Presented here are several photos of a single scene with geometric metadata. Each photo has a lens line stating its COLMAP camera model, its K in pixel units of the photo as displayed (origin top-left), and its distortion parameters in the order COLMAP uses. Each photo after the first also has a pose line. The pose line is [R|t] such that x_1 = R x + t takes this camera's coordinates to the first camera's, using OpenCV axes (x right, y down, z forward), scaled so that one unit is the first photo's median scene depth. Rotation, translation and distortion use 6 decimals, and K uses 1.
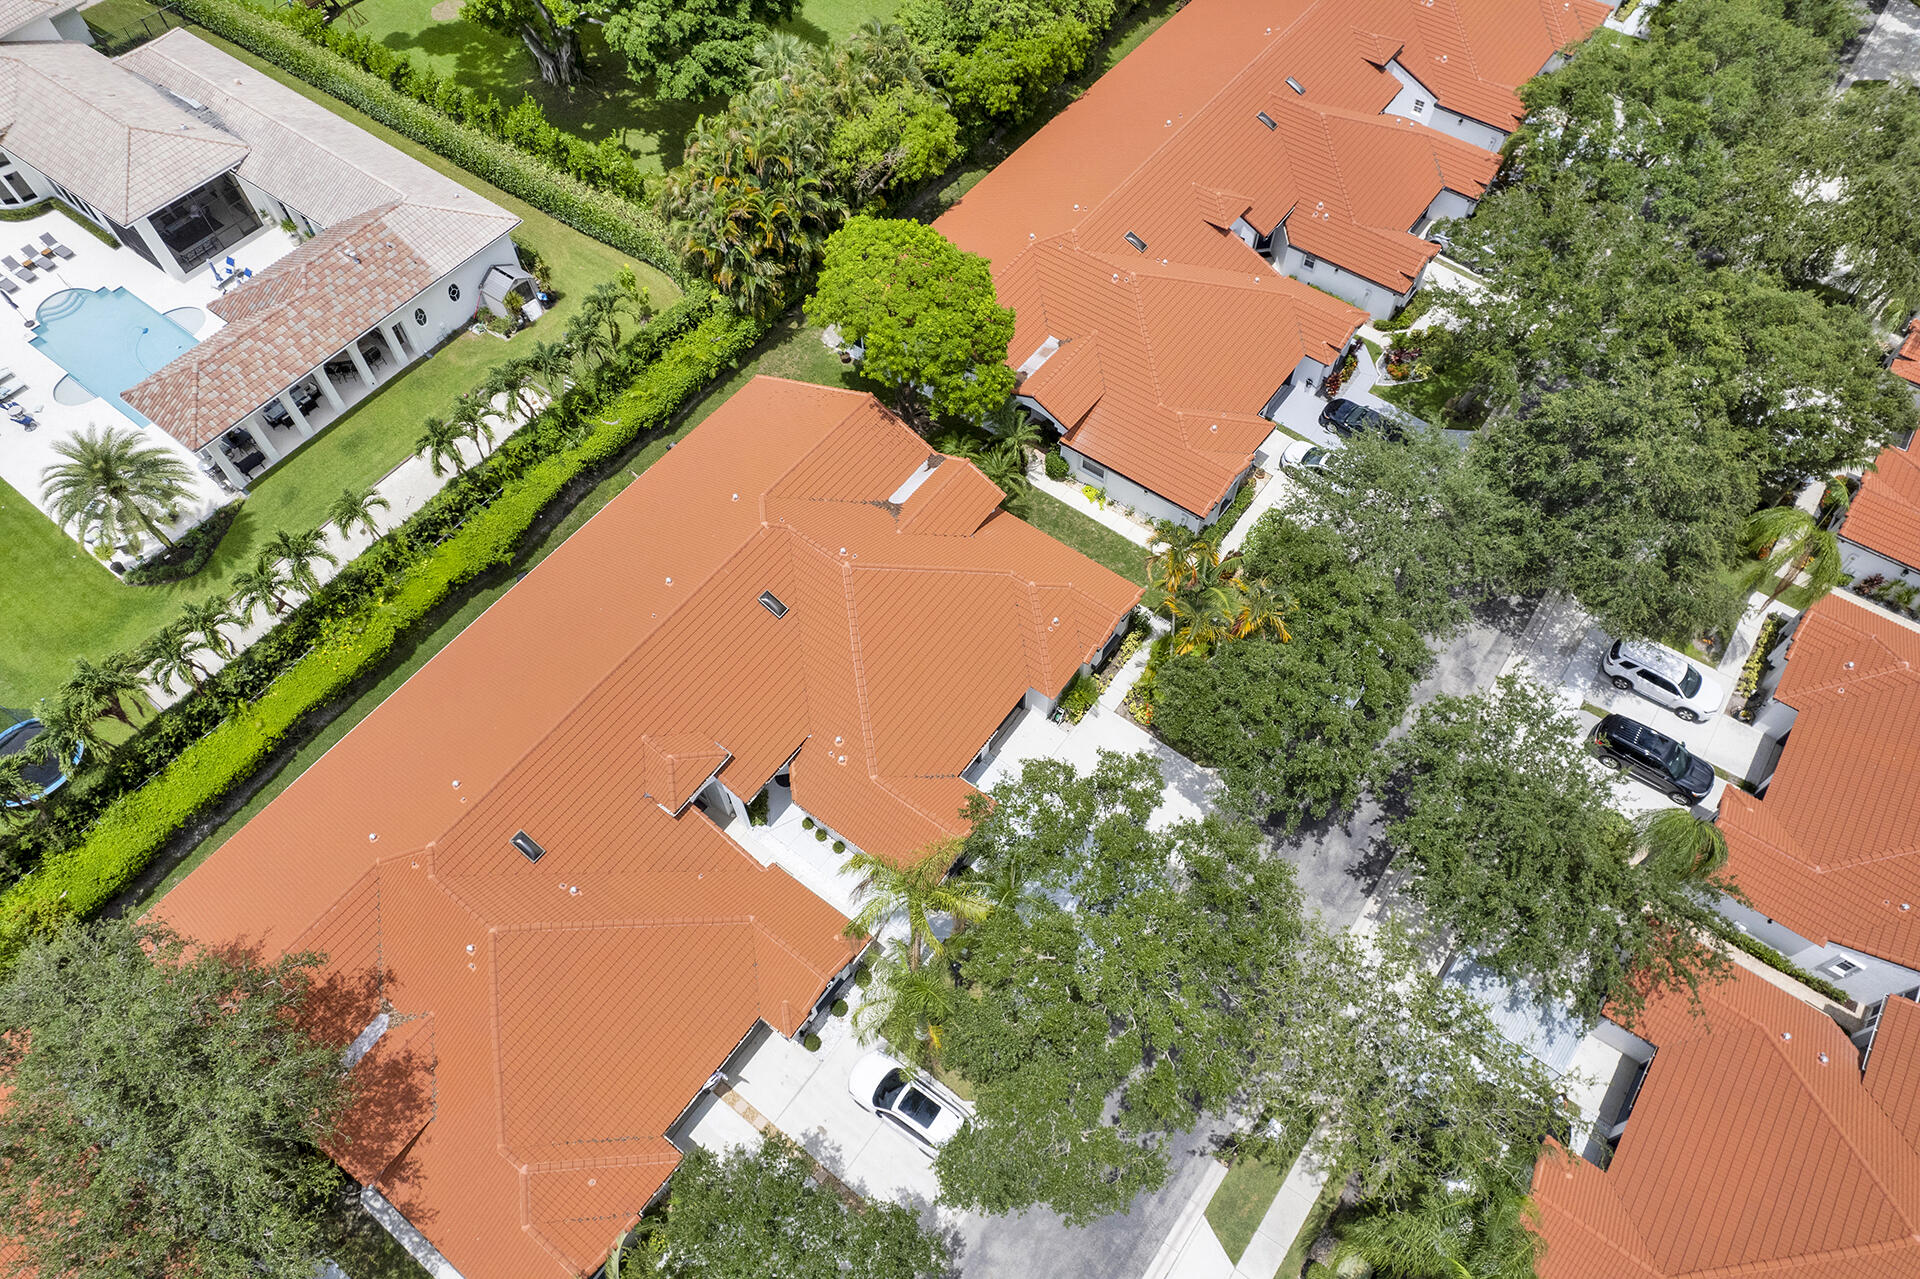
lens RADIAL K [[1269.2, 0, 952.3], [0, 1269.2, 580.4], [0, 0, 1]] dist [-0.070574, 0.073416]
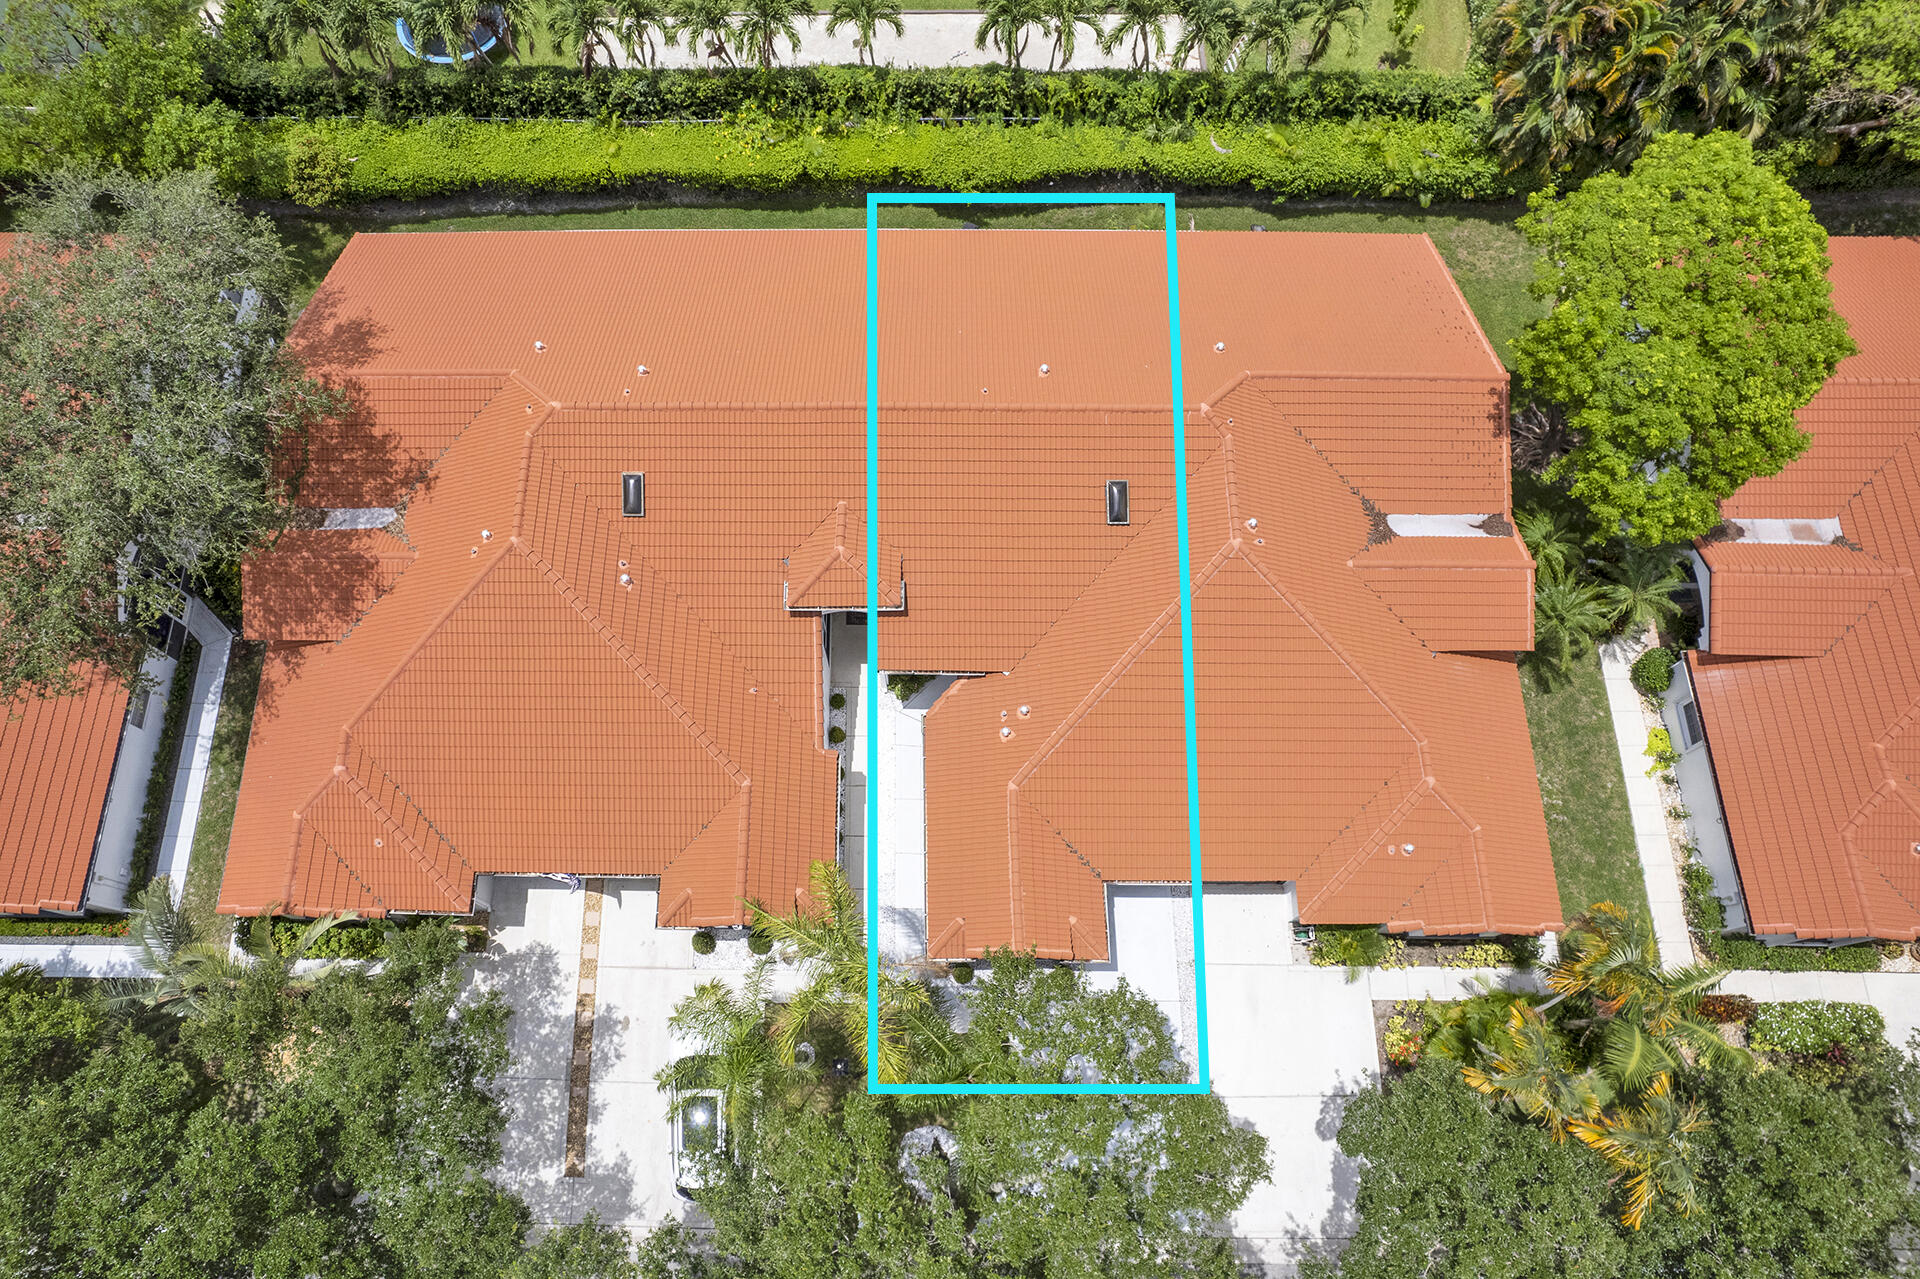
lens RADIAL K [[1269.2, 0, 952.3], [0, 1269.2, 580.4], [0, 0, 1]] dist [-0.070574, 0.073416]
pose [[0.587347, 0.745054, -0.316099, 0.044898], [-0.656407, 0.667004, 0.352469, -0.119688], [0.473448, 0.000468, 0.880822, 0.333565]]
